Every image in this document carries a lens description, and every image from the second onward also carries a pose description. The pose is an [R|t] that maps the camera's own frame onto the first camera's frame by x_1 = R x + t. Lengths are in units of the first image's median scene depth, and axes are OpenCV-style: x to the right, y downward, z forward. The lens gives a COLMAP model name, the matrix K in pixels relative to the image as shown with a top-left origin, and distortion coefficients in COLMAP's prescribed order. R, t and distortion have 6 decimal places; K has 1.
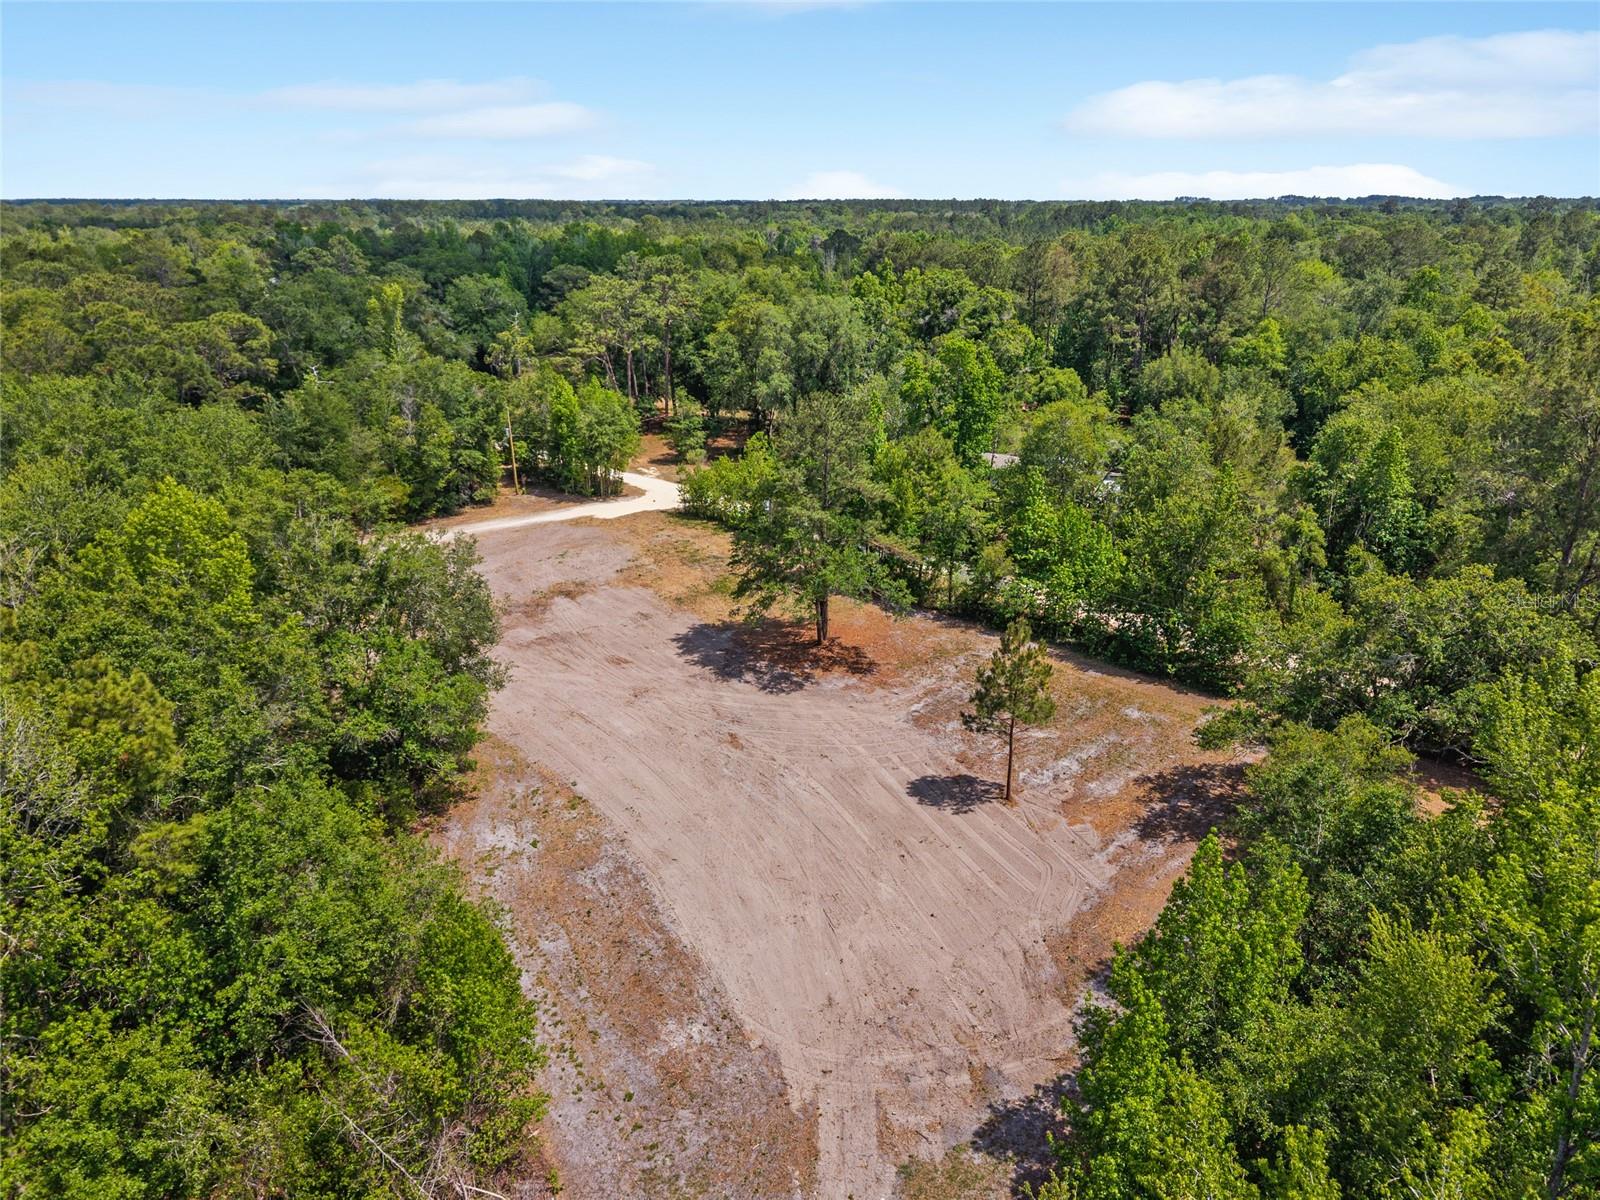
lens RADIAL K [[1059.9, 0, 798.0], [0, 1059.9, 607.8], [0, 0, 1]] dist [0.023315, -0.018005]
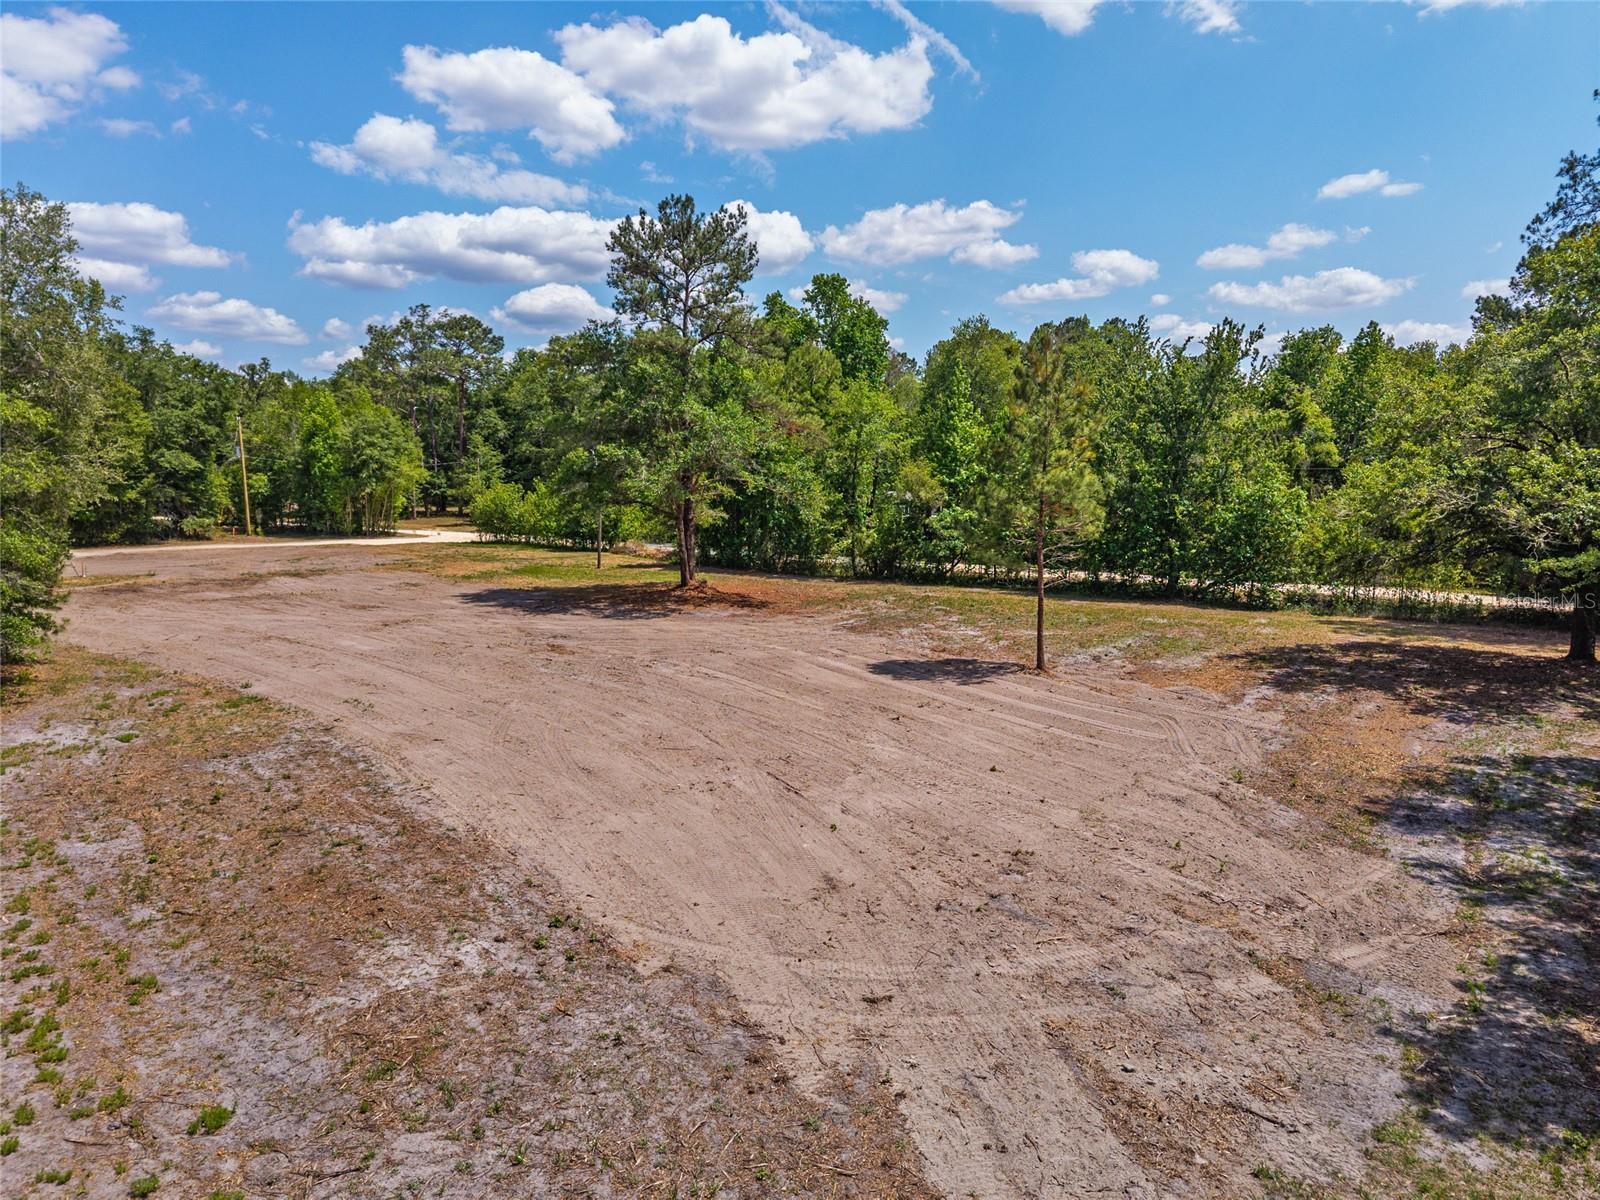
lens RADIAL K [[1059.9, 0, 796.4], [0, 1059.9, 589.7], [0, 0, 1]] dist [0.023315, -0.018005]
pose [[0.983750, -0.016435, 0.178790, -0.050816], [0.059909, 0.968779, -0.240580, 0.360221], [-0.169254, 0.247381, 0.954021, 0.605479]]
